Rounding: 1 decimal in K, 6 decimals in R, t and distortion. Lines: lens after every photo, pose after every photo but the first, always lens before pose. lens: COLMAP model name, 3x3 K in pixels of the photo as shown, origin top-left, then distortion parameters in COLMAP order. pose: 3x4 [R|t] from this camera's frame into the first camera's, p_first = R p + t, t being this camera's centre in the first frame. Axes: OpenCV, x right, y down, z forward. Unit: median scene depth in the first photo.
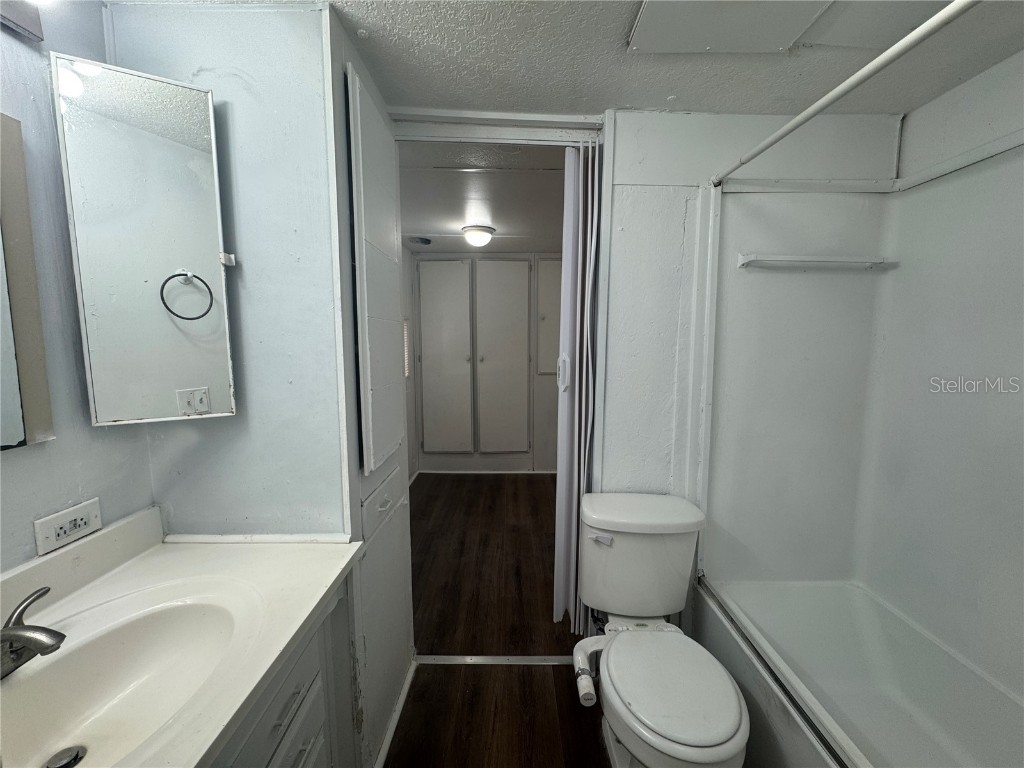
lens RADIAL K [[411.0, 0, 518.7], [0, 411.0, 387.2], [0, 0, 1]] dist [-0.001853, -0.000280]
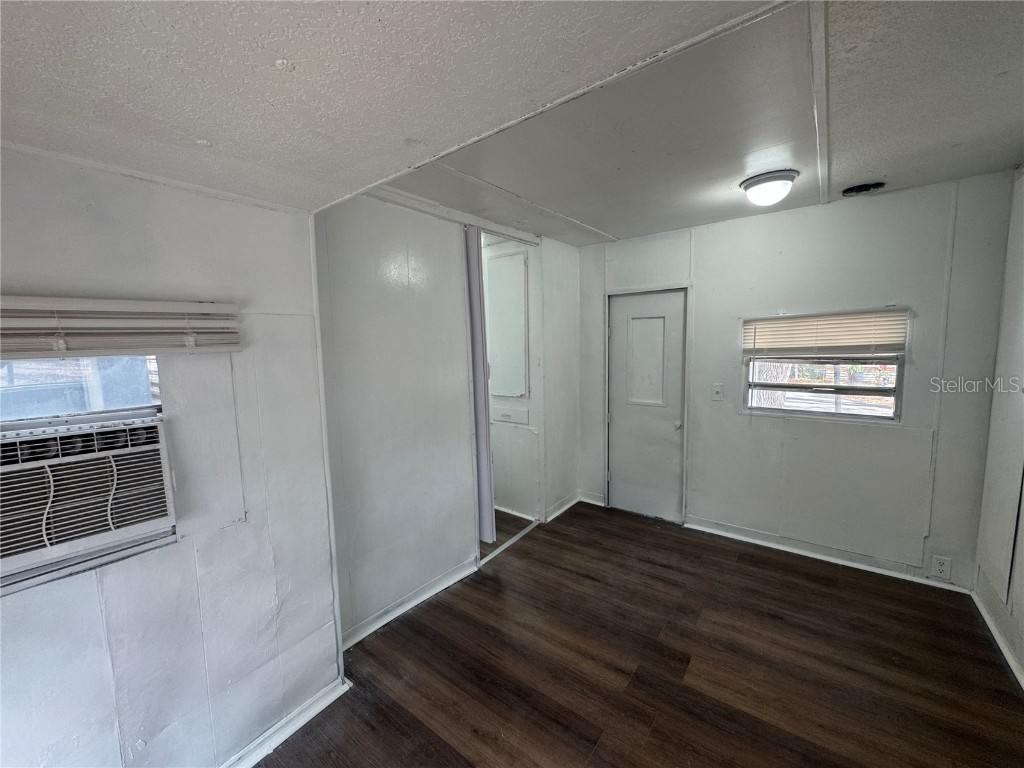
lens RADIAL K [[411.0, 0, 515.6], [0, 411.0, 385.0], [0, 0, 1]] dist [-0.001853, -0.000280]
pose [[-0.619696, 0.090760, -0.779577, 0.771263], [-0.063371, 0.984262, 0.164964, -0.160826], [0.782280, 0.151630, -0.604191, 1.242893]]
